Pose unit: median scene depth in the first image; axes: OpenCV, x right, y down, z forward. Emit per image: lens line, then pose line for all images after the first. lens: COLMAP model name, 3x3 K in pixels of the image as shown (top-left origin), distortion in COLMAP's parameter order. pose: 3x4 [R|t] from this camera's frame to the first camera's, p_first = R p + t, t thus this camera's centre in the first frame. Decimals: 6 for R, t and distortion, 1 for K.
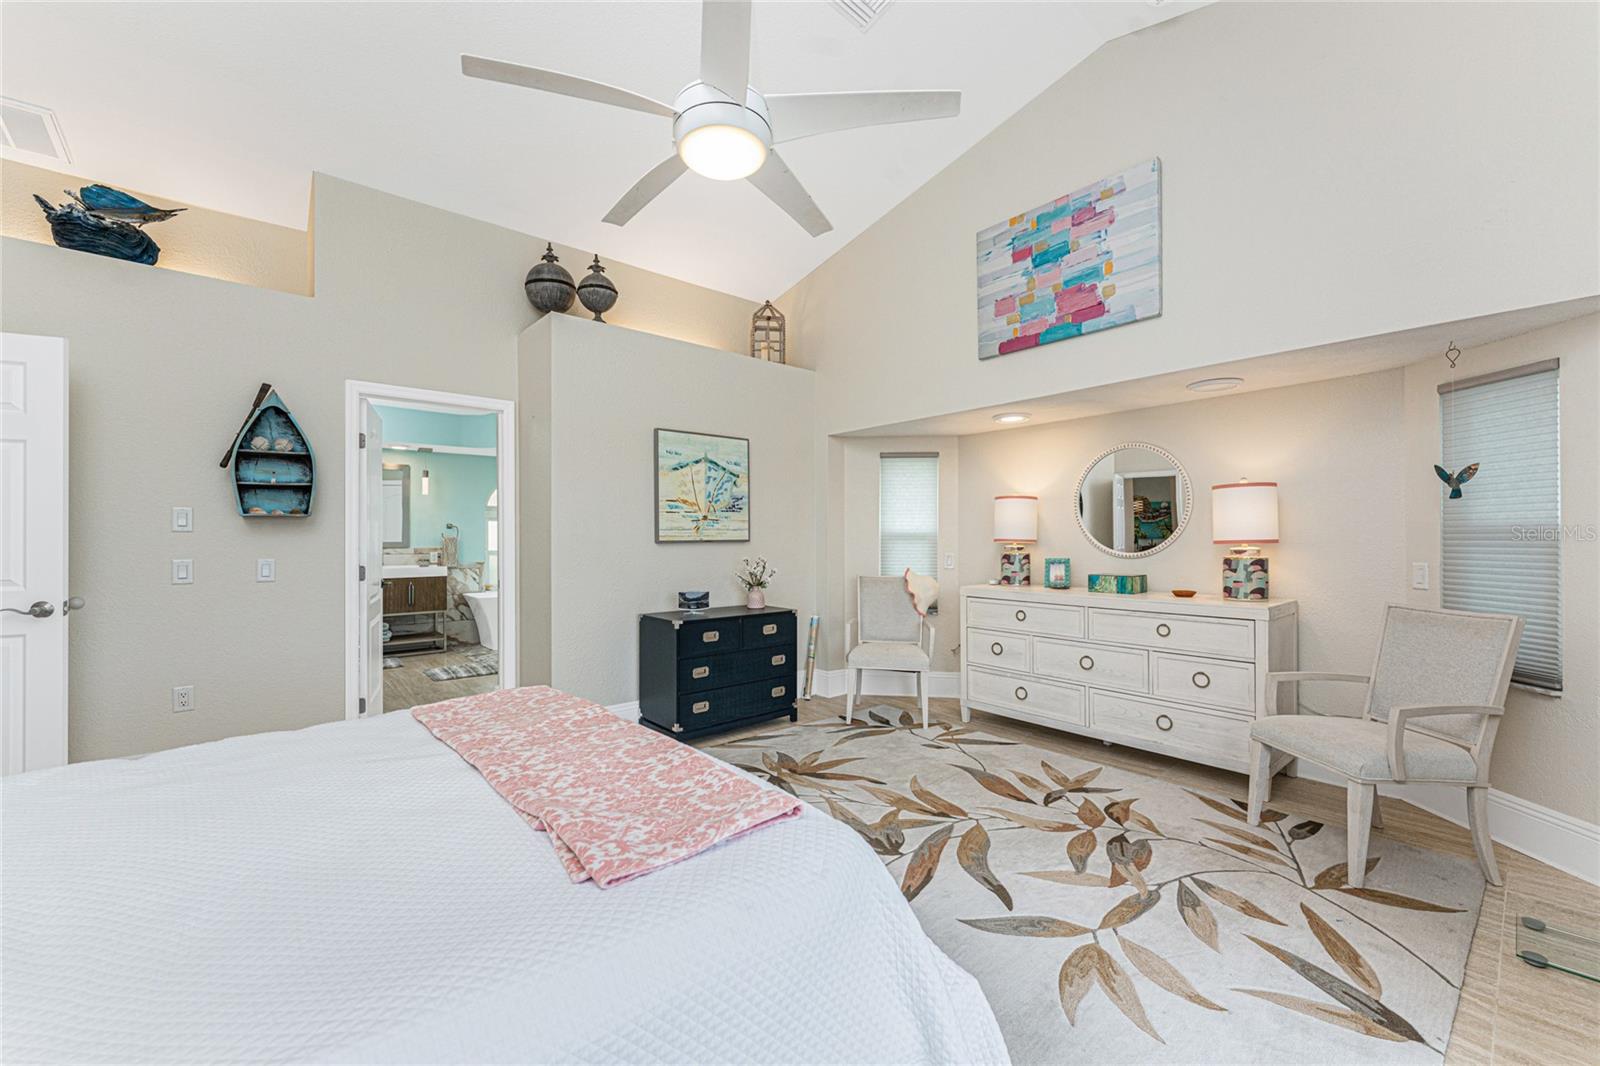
lens RADIAL K [[642.1, 0, 807.1], [0, 642.1, 535.9], [0, 0, 1]] dist [0.000233, 0.000326]
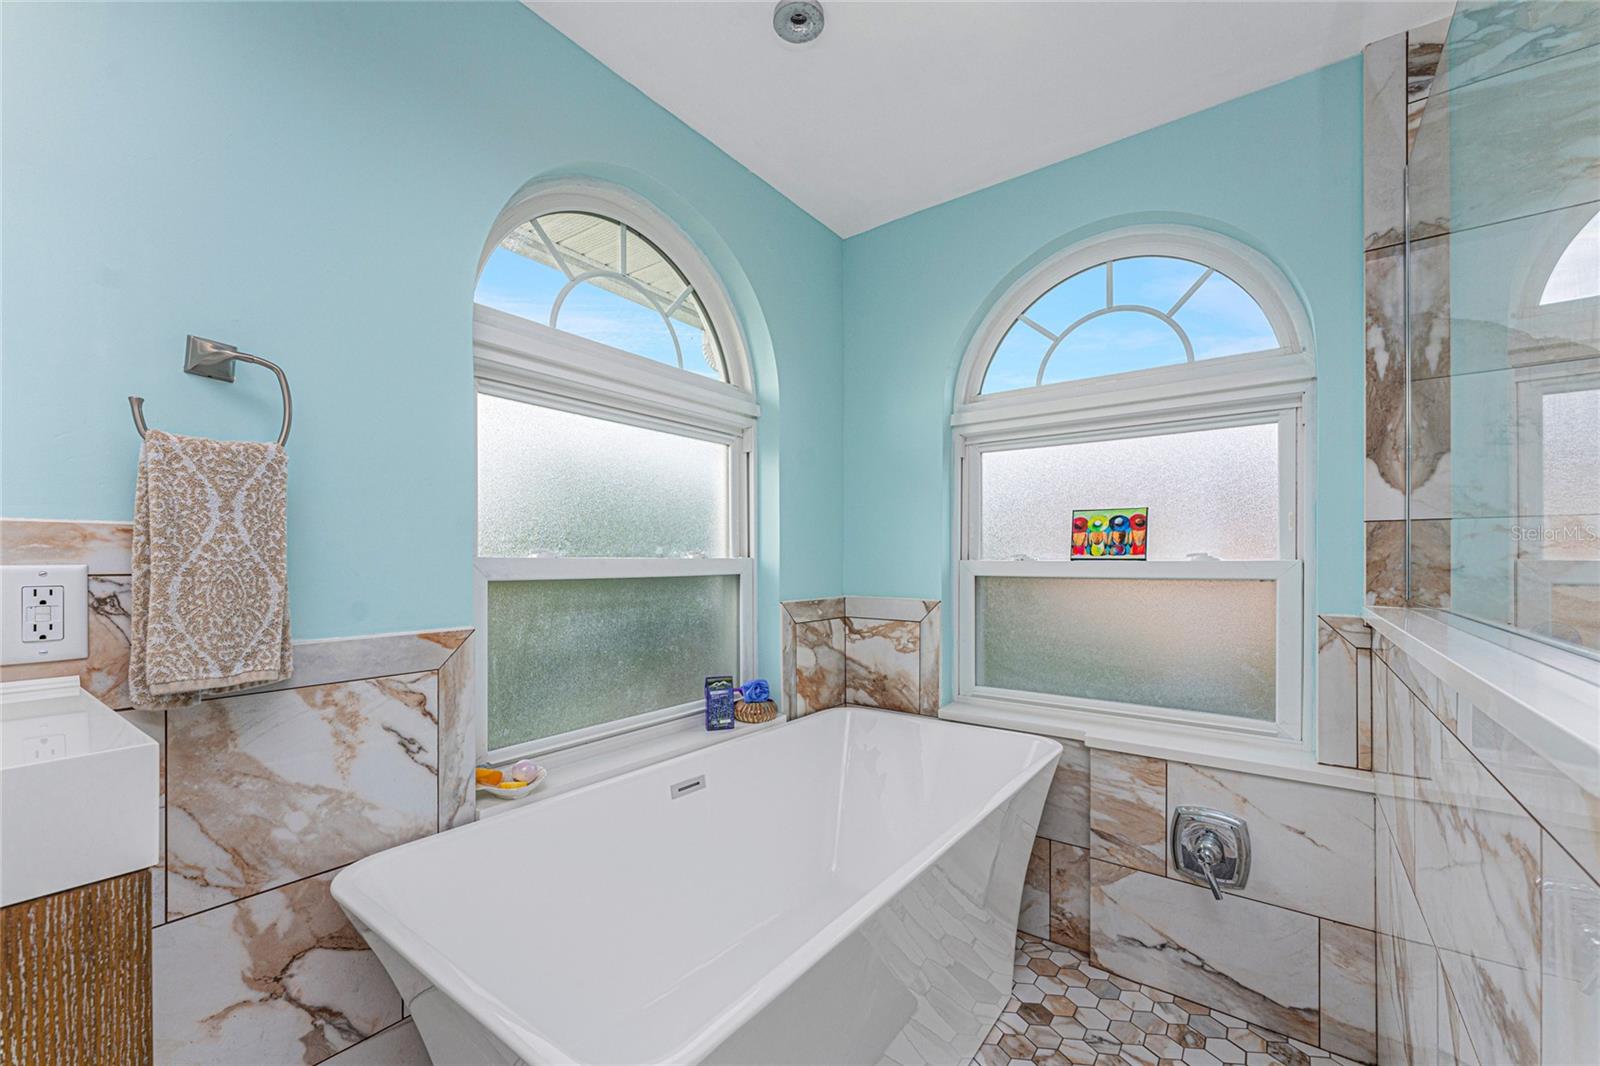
lens RADIAL K [[642.1, 0, 800.0], [0, 642.1, 558.8], [0, 0, 1]] dist [0.000233, 0.000326]
pose [[0.978880, 0.000587, 0.204434, -0.481362], [-0.001279, 0.999994, 0.003255, 0.024112], [-0.204430, -0.003448, 0.978875, 0.874977]]
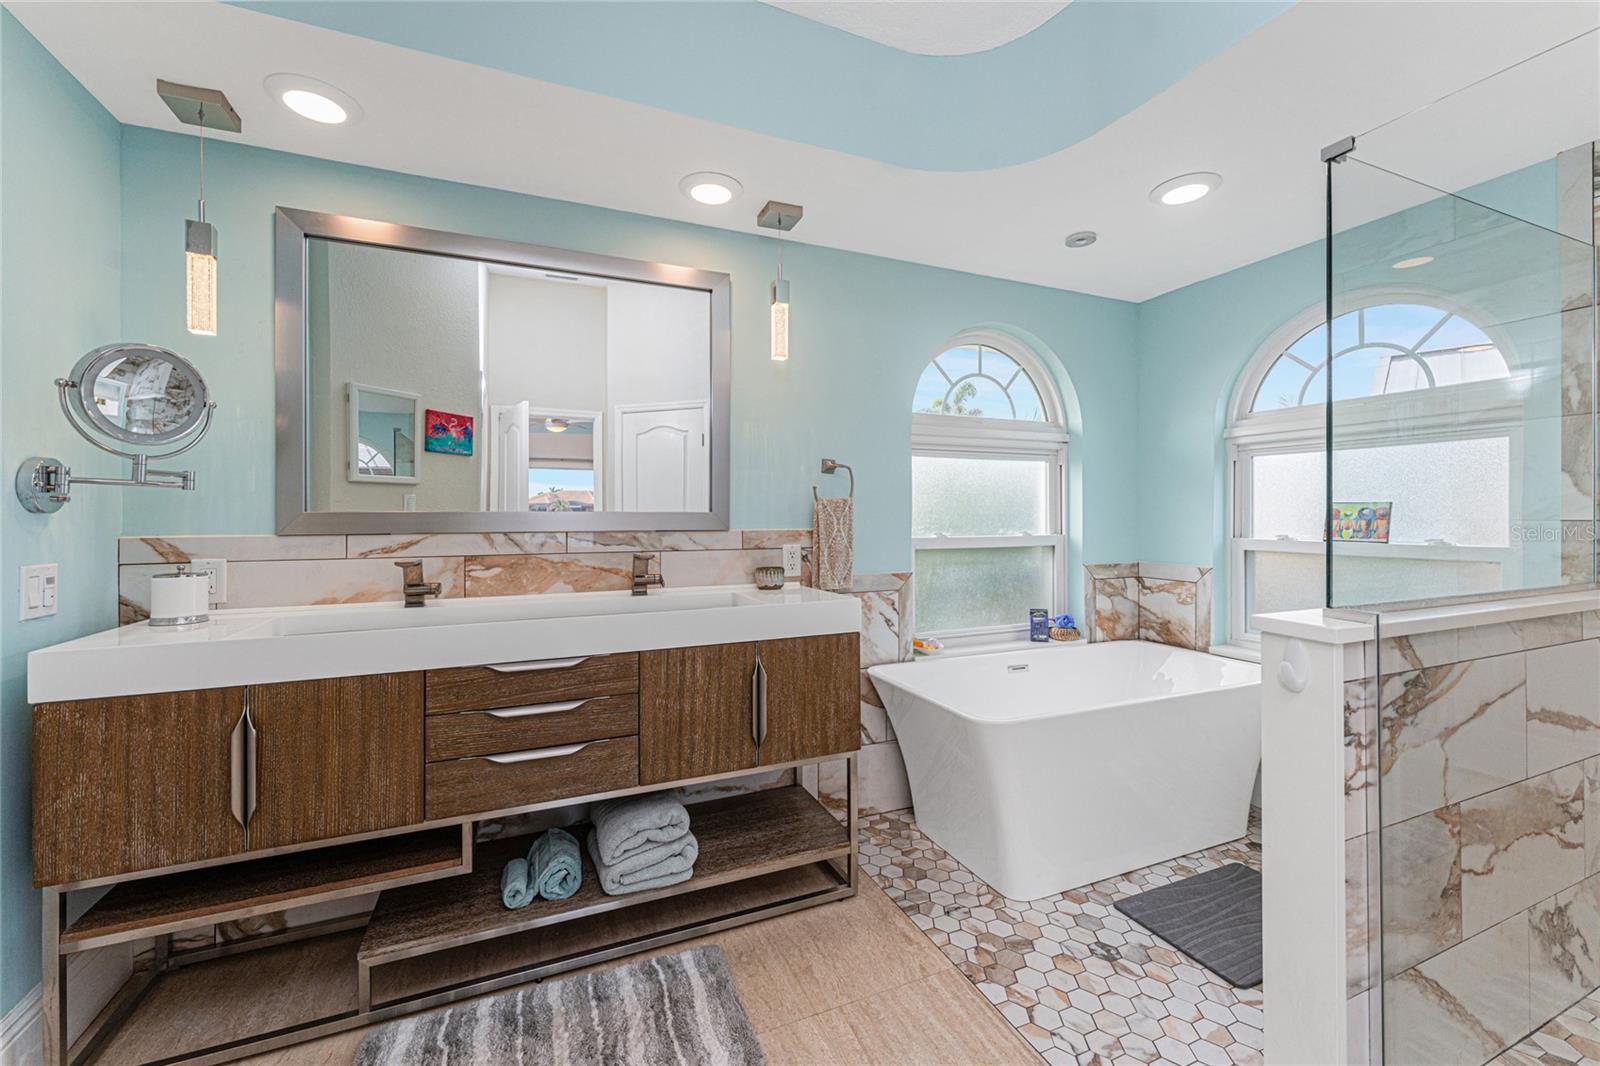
lens RADIAL K [[642.1, 0, 800.5], [0, 642.1, 516.2], [0, 0, 1]] dist [0.000233, 0.000326]
pose [[0.951265, 0.000531, -0.308373, -0.479255], [0.002555, 0.999951, 0.009606, 0.007922], [0.308363, -0.009926, 0.951217, 0.694721]]
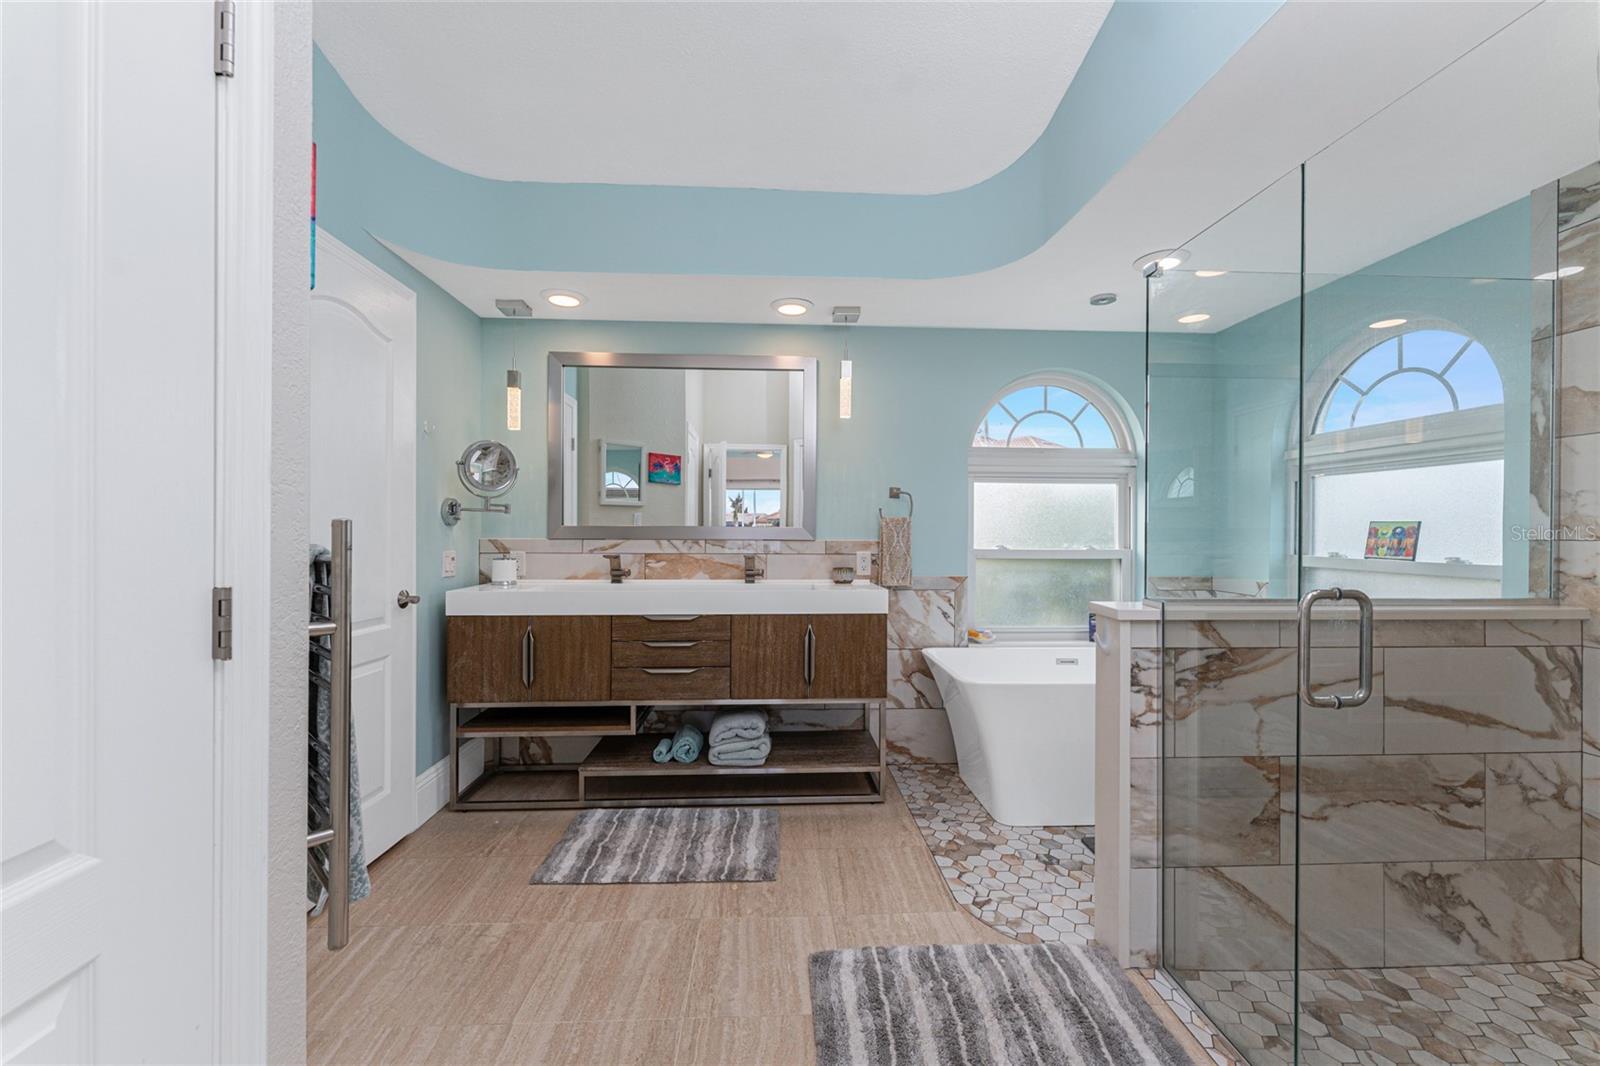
lens RADIAL K [[642.1, 0, 808.0], [0, 642.1, 535.2], [0, 0, 1]] dist [0.000233, 0.000326]
pose [[0.790490, 0.011681, -0.612363, -0.342964], [-0.002370, 0.999869, 0.016014, 0.007334], [0.612470, -0.011207, 0.790414, 0.632027]]
